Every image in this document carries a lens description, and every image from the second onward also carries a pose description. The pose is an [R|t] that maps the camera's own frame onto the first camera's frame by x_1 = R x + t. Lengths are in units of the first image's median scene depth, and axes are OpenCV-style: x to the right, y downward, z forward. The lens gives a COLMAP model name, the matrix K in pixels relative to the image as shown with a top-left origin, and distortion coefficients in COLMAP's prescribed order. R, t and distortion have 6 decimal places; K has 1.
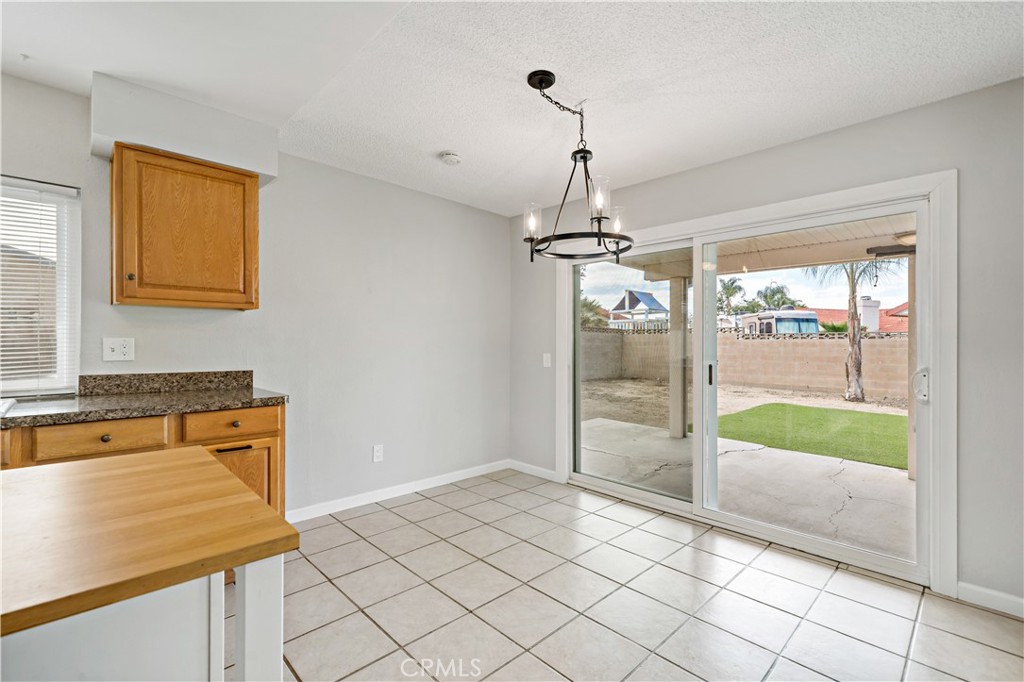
lens RADIAL K [[448.2, 0, 517.8], [0, 448.2, 336.6], [0, 0, 1]] dist [-0.004630, 0.001481]
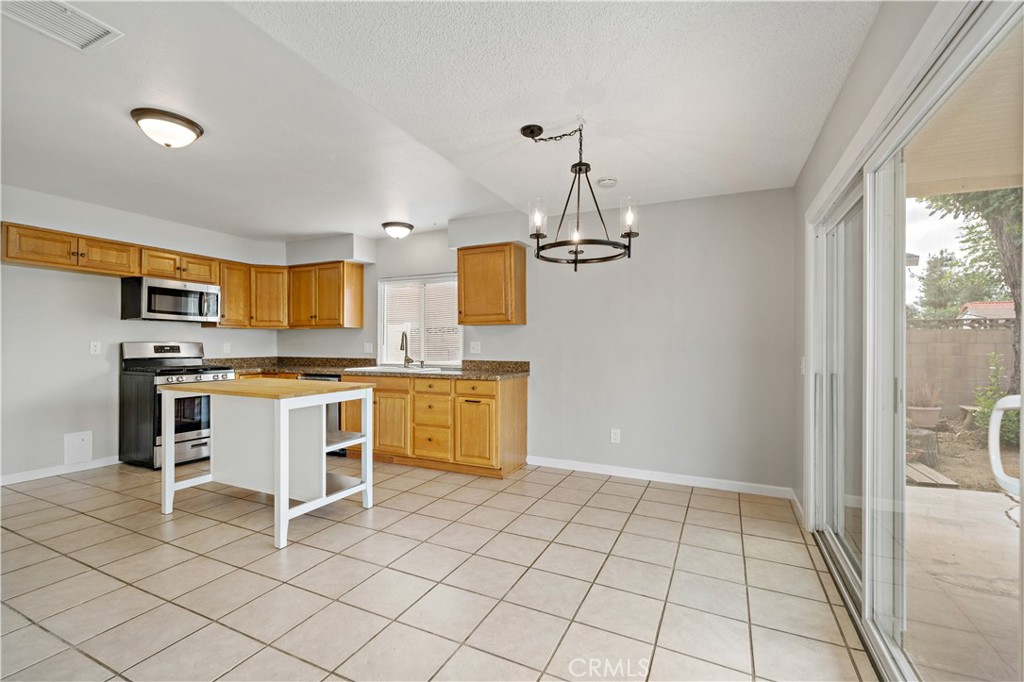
lens RADIAL K [[448.2, 0, 484.7], [0, 448.2, 337.2], [0, 0, 1]] dist [-0.004630, 0.001481]
pose [[0.313717, -0.019886, -0.949308, 0.941786], [0.014742, 0.999762, -0.016071, 0.013077], [0.949402, -0.008953, 0.313935, 0.381717]]
